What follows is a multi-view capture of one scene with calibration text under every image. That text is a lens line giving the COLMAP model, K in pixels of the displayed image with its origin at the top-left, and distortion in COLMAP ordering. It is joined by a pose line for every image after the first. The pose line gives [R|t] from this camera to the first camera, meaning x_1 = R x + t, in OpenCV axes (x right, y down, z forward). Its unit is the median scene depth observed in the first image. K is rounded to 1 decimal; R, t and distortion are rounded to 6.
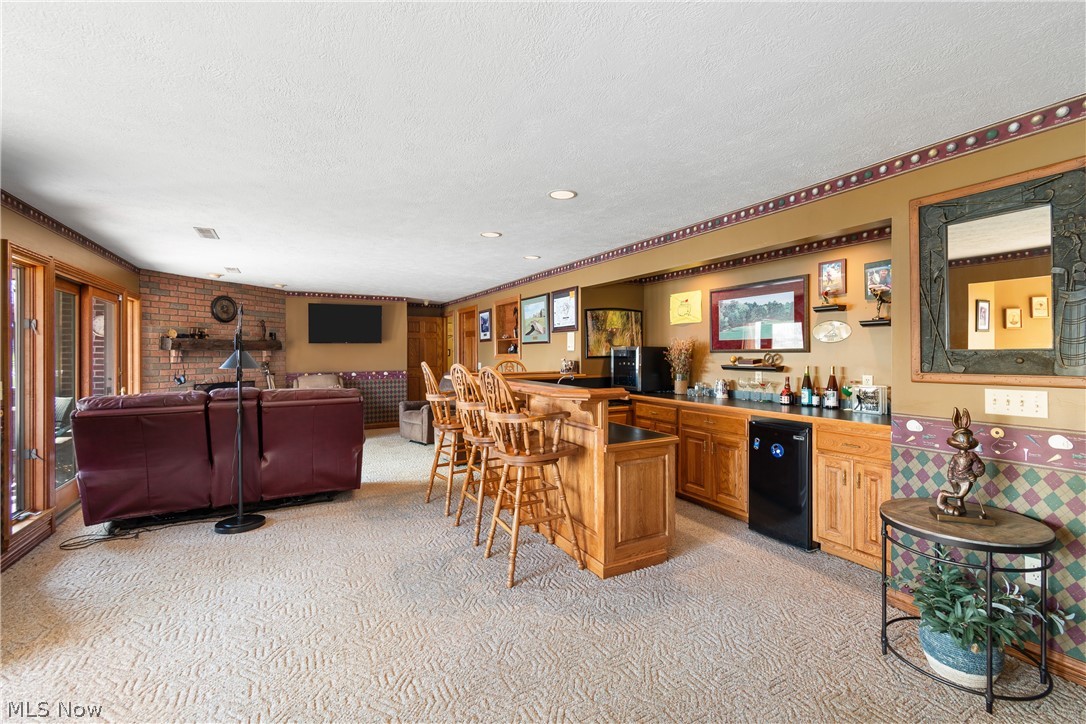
lens RADIAL K [[484.4, 0, 543.6], [0, 484.4, 354.7], [0, 0, 1]] dist [0.005722, -0.003949]
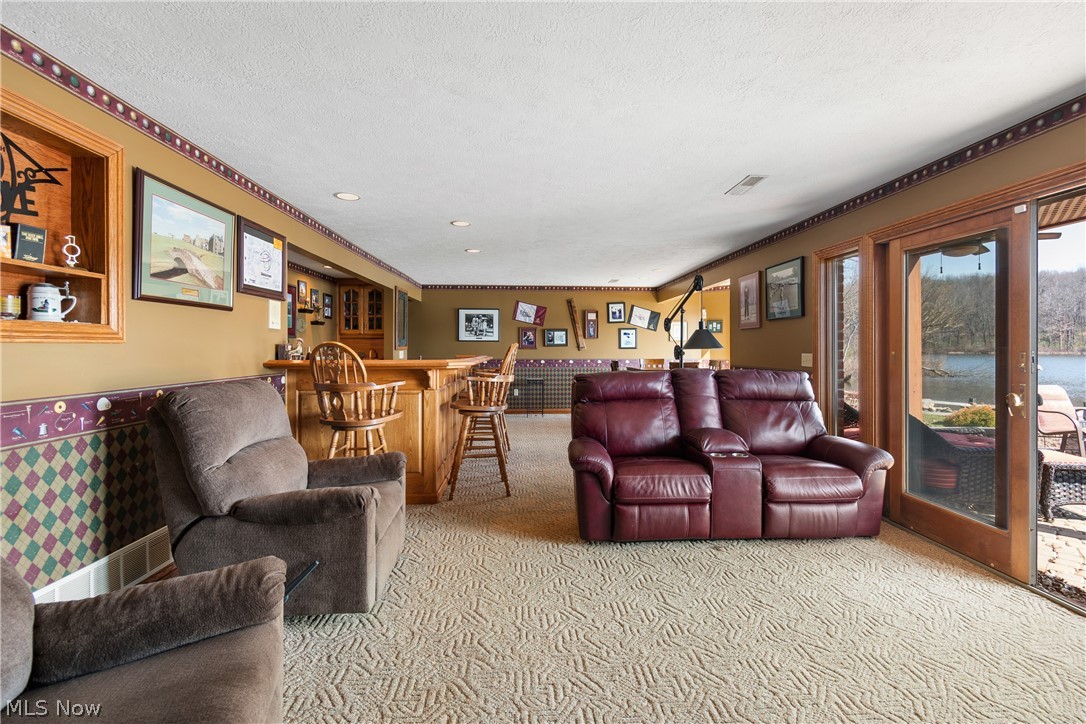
lens RADIAL K [[484.4, 0, 542.9], [0, 484.4, 352.5], [0, 0, 1]] dist [0.005722, -0.003949]
pose [[-0.901407, 0.000924, 0.432972, -0.522900], [0.006085, 0.999926, 0.010534, 0.017626], [-0.432930, 0.012130, -0.901346, 1.358077]]
